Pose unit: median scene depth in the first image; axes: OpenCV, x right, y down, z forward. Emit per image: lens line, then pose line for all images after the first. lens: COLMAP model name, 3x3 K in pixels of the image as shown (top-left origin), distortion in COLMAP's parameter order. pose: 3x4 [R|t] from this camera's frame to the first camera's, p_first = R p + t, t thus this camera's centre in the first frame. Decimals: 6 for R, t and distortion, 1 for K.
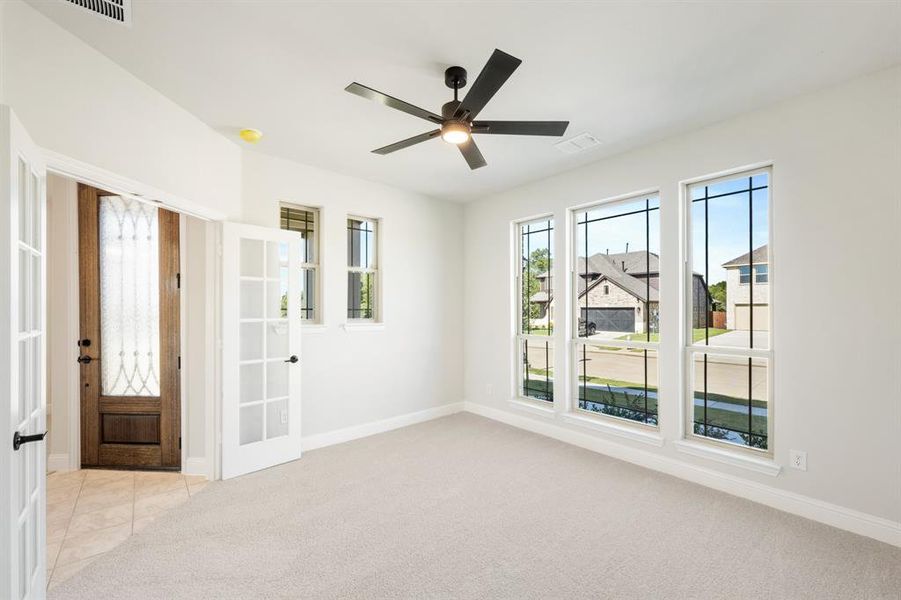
lens RADIAL K [[368.2, 0, 447.8], [0, 368.2, 308.7], [0, 0, 1]] dist [-0.000168, -0.000011]
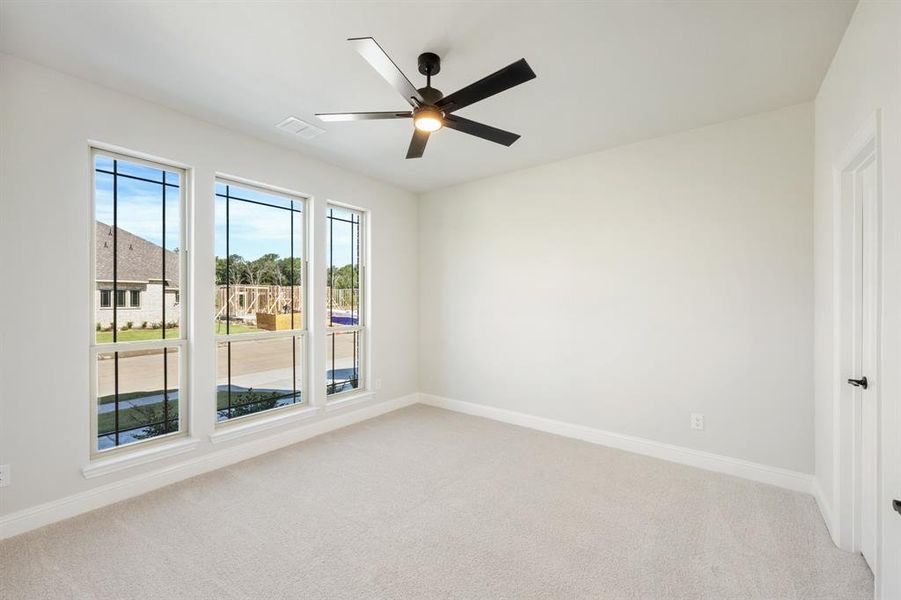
lens RADIAL K [[374.8, 0, 450.5], [0, 374.8, 300.0], [0, 0, 1]] dist [-0.000016, -0.000023]
pose [[-0.235844, -0.001836, 0.971789, -0.692610], [-0.001140, 0.999998, 0.001612, -0.000515], [-0.971790, -0.000728, -0.235845, 0.848512]]
